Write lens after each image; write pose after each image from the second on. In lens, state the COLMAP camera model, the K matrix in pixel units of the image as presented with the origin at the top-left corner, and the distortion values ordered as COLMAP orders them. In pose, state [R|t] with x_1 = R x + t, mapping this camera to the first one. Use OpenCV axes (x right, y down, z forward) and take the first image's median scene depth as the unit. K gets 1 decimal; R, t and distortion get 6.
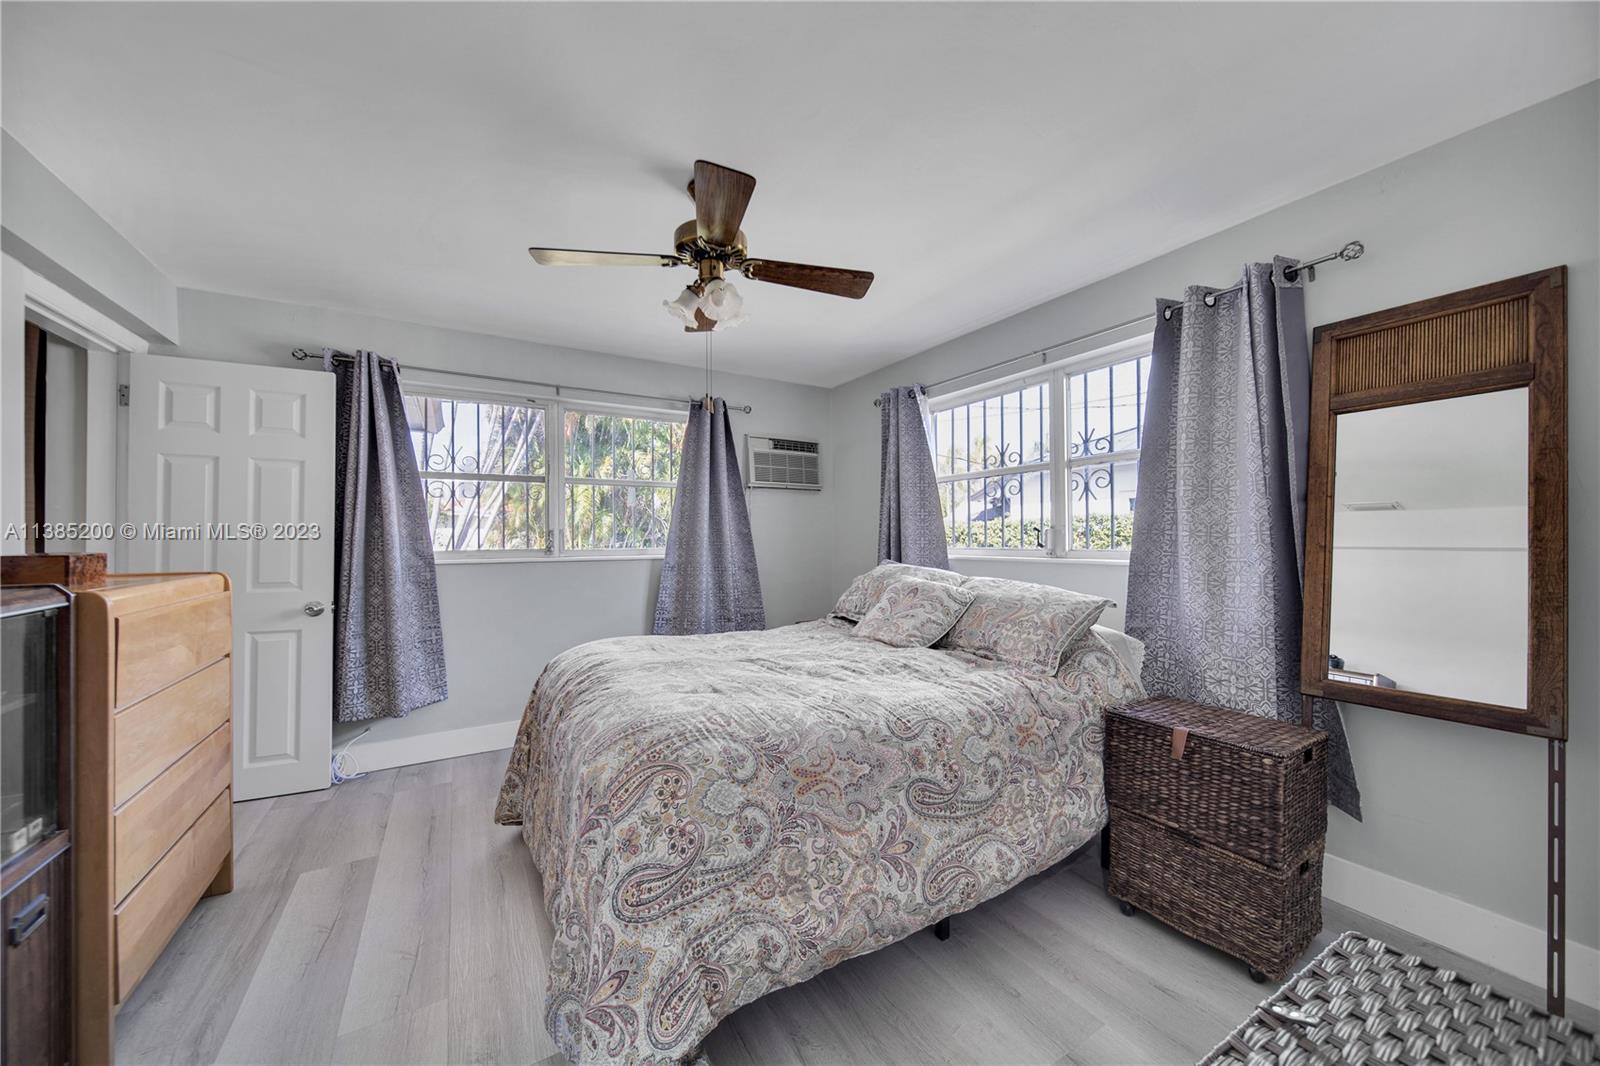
lens RADIAL K [[577.2, 0, 792.0], [0, 577.2, 531.5], [0, 0, 1]] dist [-0.002008, -0.000120]
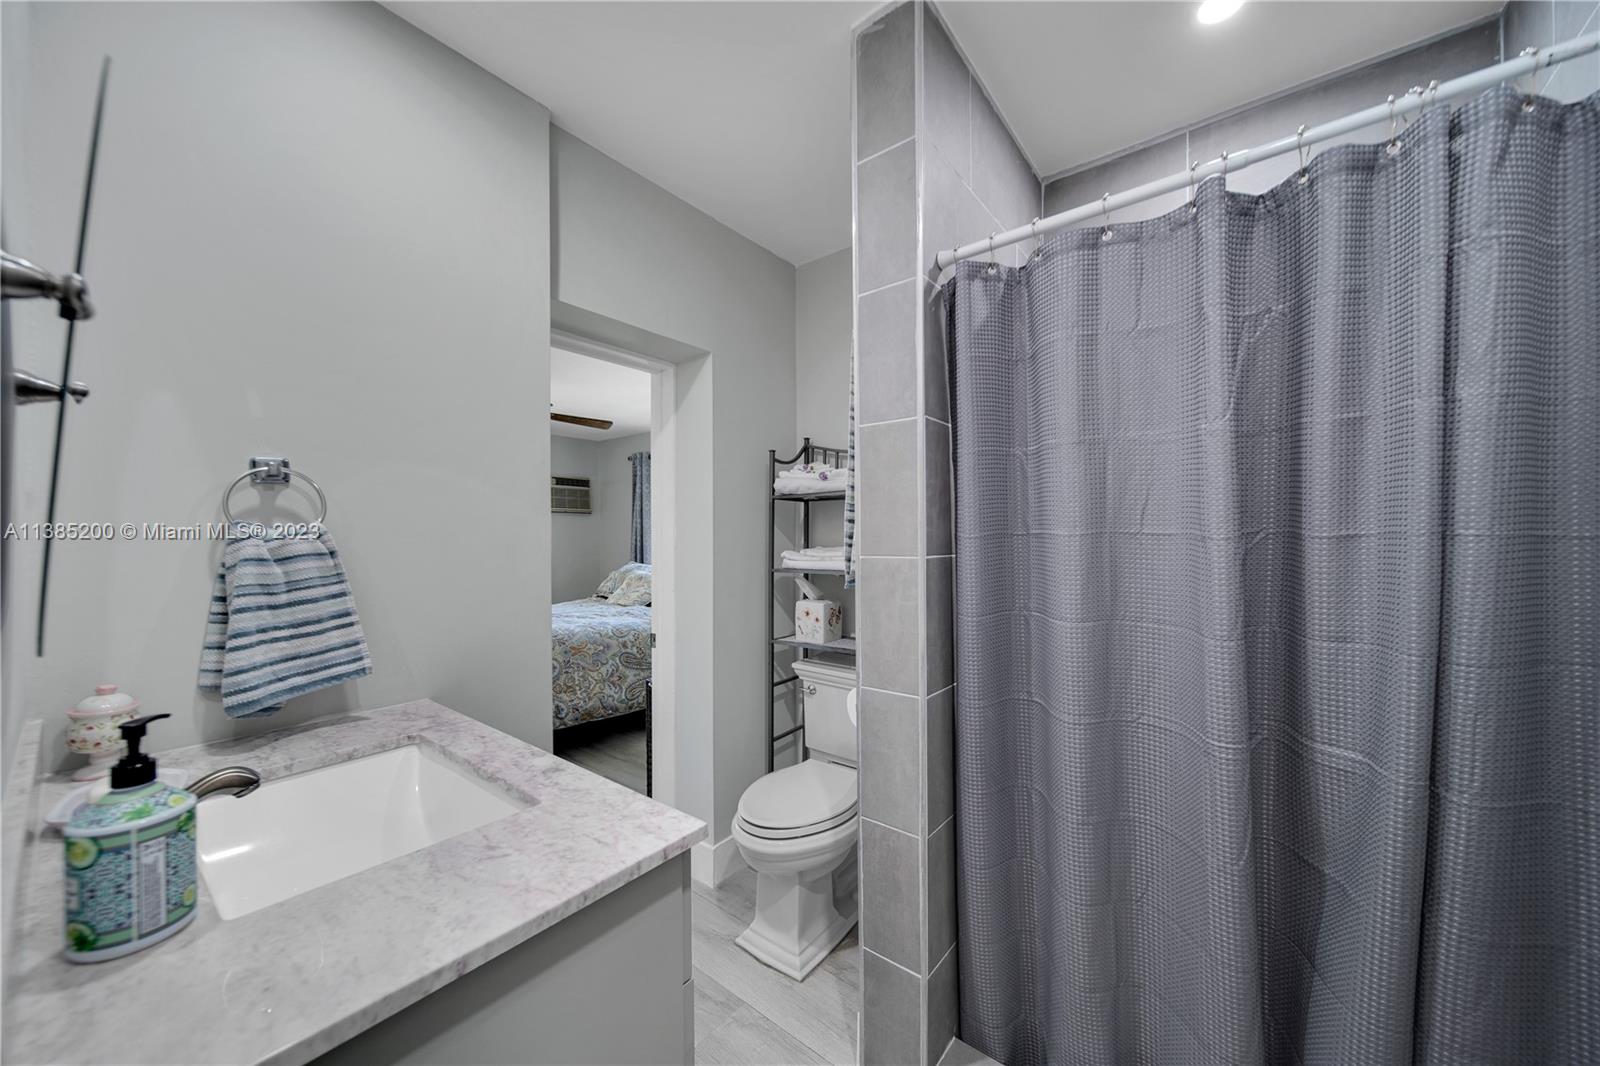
lens RADIAL K [[577.2, 0, 788.8], [0, 577.2, 534.2], [0, 0, 1]] dist [-0.002008, -0.000120]
pose [[0.936114, -0.001860, 0.351691, 0.011821], [0.000968, 0.999996, 0.002713, -0.070132], [-0.351695, -0.002199, 0.936112, -1.468835]]
